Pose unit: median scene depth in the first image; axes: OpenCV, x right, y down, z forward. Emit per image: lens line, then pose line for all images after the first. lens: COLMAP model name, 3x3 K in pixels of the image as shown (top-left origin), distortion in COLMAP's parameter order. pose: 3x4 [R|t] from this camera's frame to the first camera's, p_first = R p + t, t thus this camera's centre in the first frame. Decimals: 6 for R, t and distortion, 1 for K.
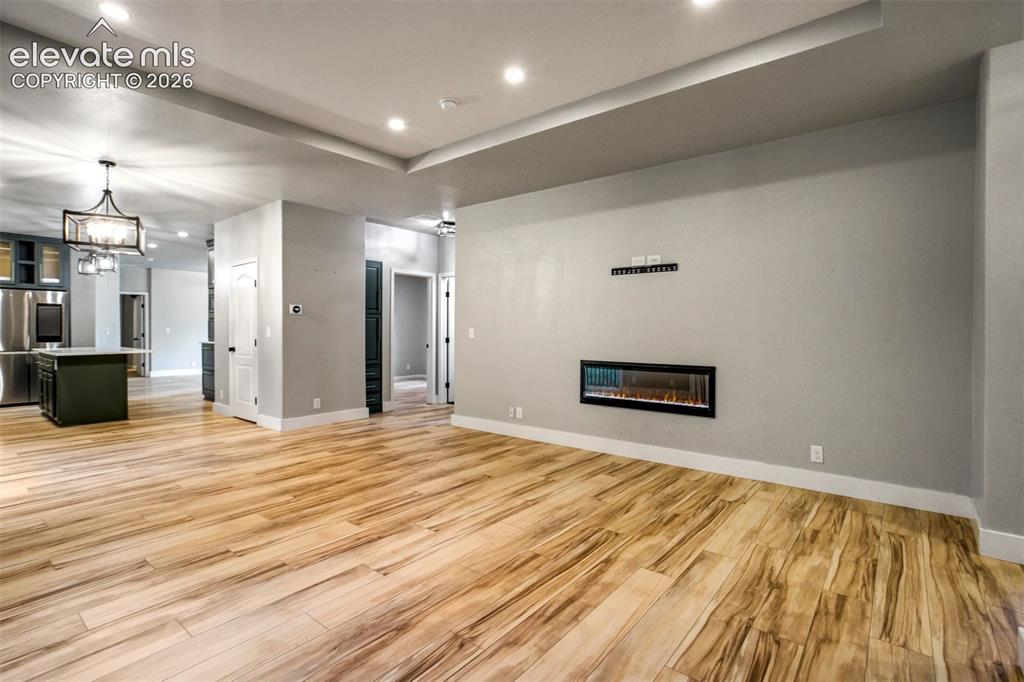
lens RADIAL K [[486.3, 0, 519.4], [0, 486.3, 333.2], [0, 0, 1]] dist [-0.044277, 0.022434]
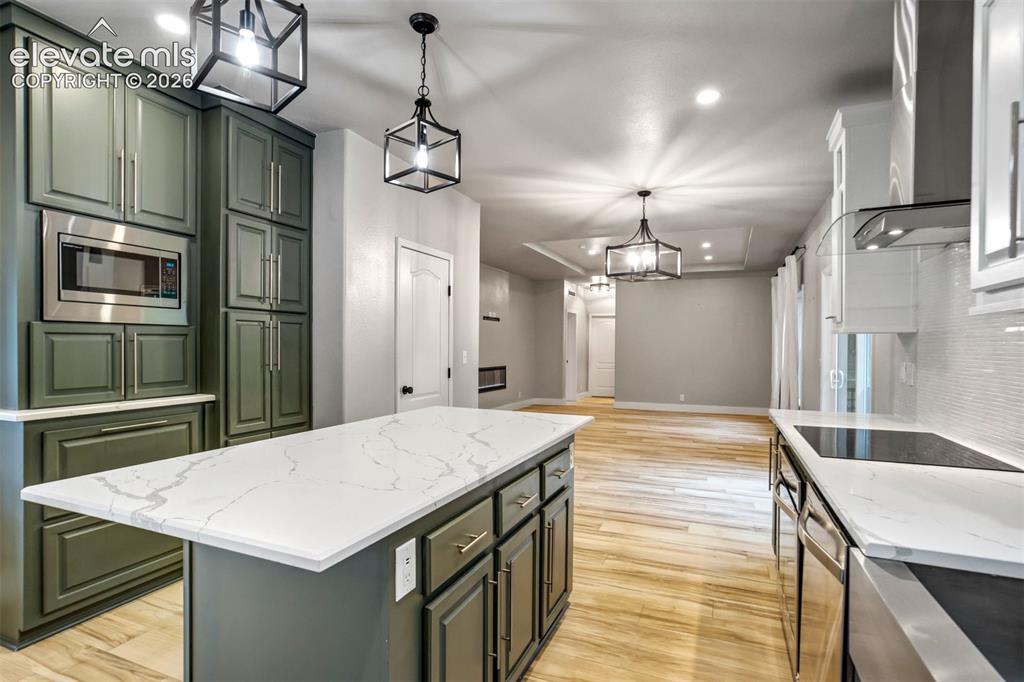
lens RADIAL K [[523.4, 0, 513.3], [0, 523.4, 348.0], [0, 0, 1]] dist [0.001209, 0.044089]
pose [[-0.280214, -0.007563, 0.959908, -1.171089], [0.003478, 0.999954, 0.008894, -0.021433], [-0.959931, 0.005831, -0.280175, 0.989055]]
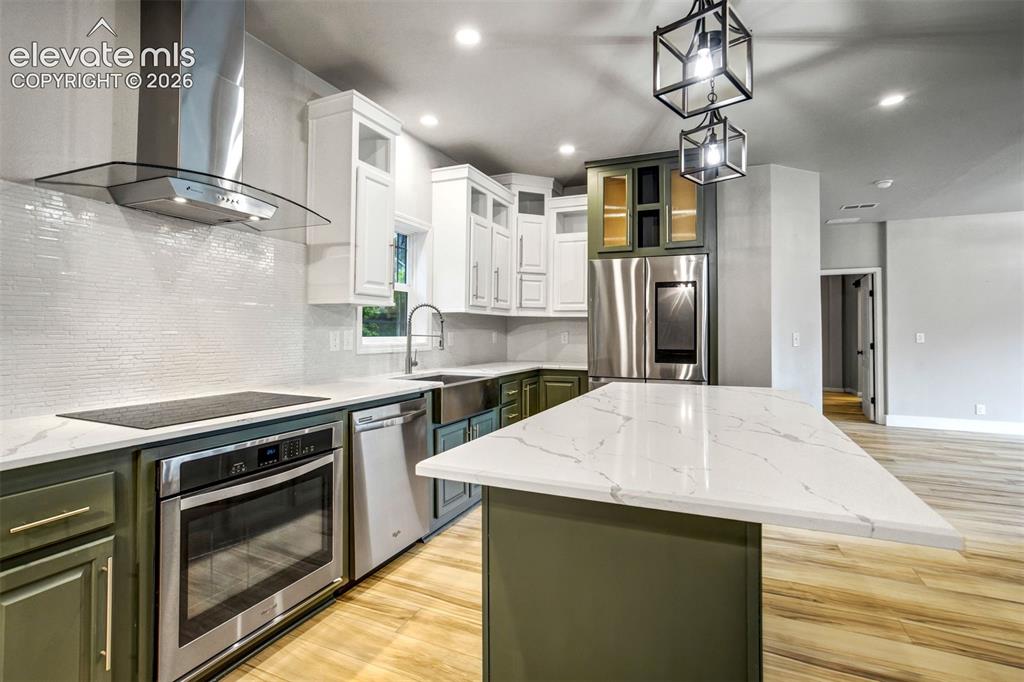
lens RADIAL K [[483.7, 0, 515.0], [0, 483.7, 322.9], [0, 0, 1]] dist [-0.000391, 0.006786]
pose [[0.262383, -0.020775, -0.964740, -0.623733], [-0.012297, 0.999615, -0.024870, -0.007135], [0.964886, 0.018389, 0.262026, 0.795780]]
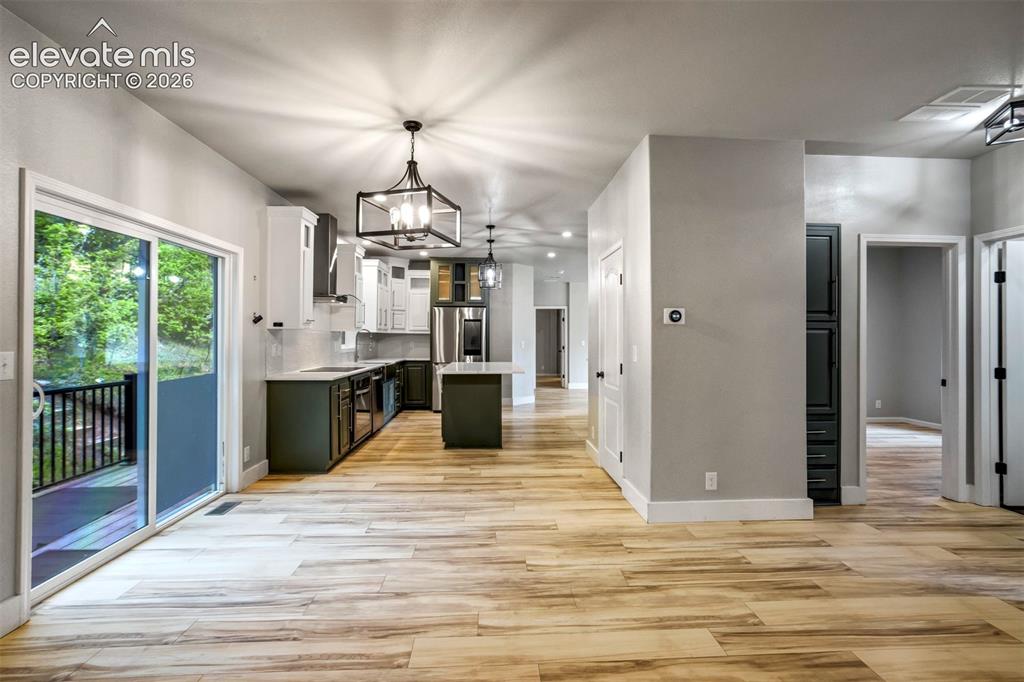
lens RADIAL K [[485.2, 0, 508.9], [0, 485.2, 333.1], [0, 0, 1]] dist [-0.033112, 0.022000]
pose [[0.655034, -0.007384, -0.755563, -0.127434], [-0.009259, 0.999799, -0.017798, -0.013979], [0.755543, 0.018654, 0.654834, 0.388981]]
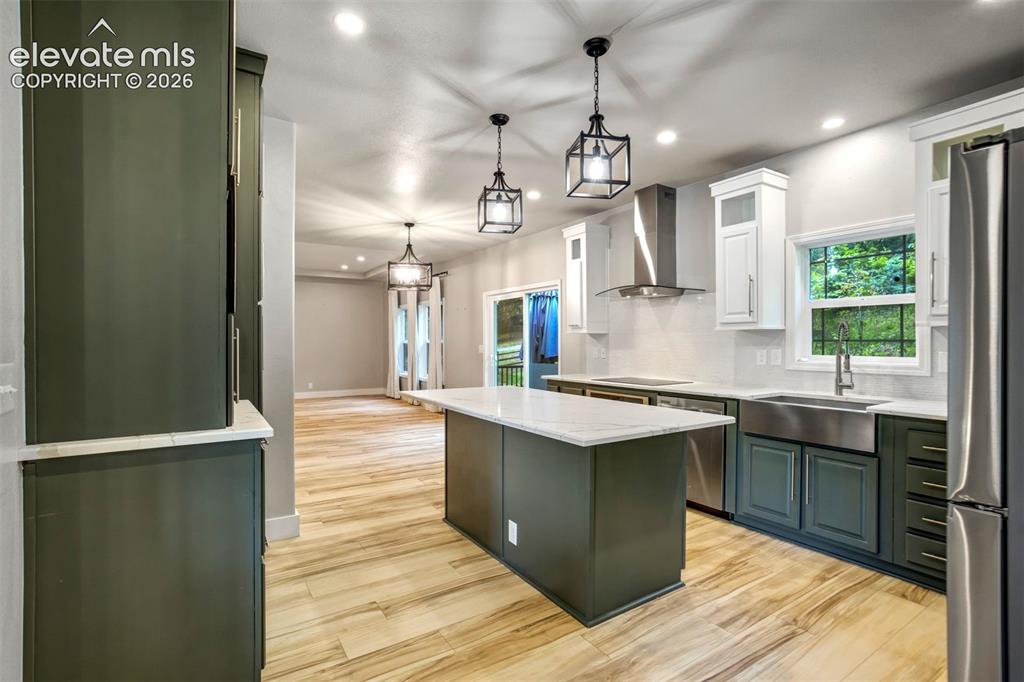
lens RADIAL K [[484.8, 0, 512.0], [0, 484.8, 341.0], [0, 0, 1]] dist [-0.044103, 0.021521]
pose [[-0.947975, -0.001354, 0.318342, -0.985747], [0.002025, 0.999945, 0.010283, -0.025117], [-0.318338, 0.010393, -0.947920, 1.376792]]
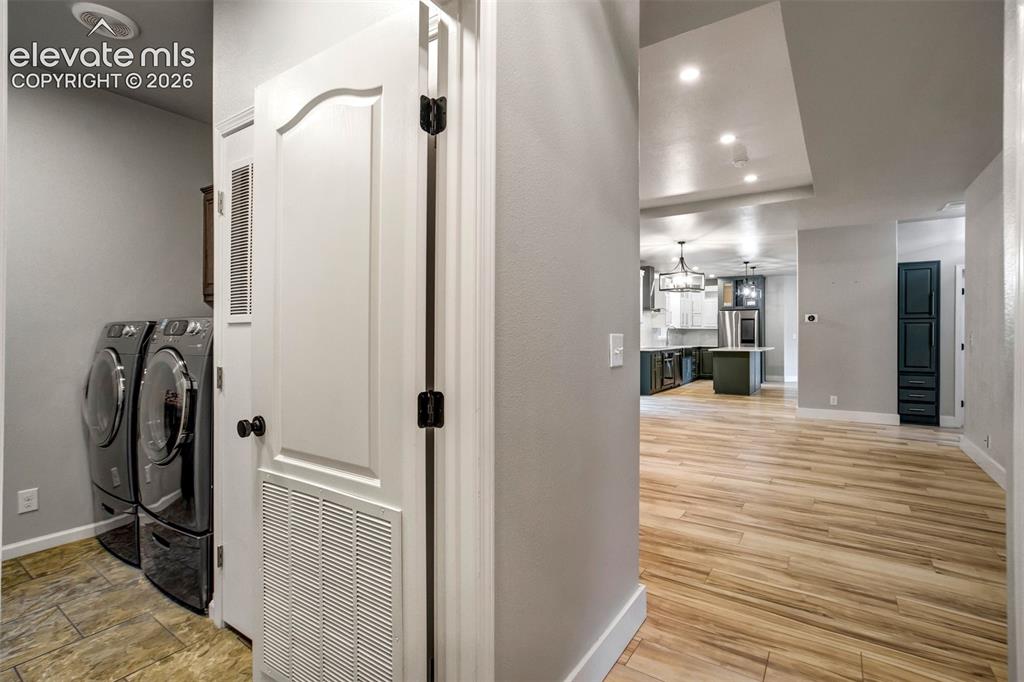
lens RADIAL K [[486.3, 0, 519.4], [0, 486.3, 333.2], [0, 0, 1]] dist [-0.044277, 0.022434]
pose [[0.085521, -0.004552, -0.996326, 0.555264], [-0.008435, 0.999950, -0.005292, -0.000007], [0.996301, 0.008856, 0.085478, 0.146660]]
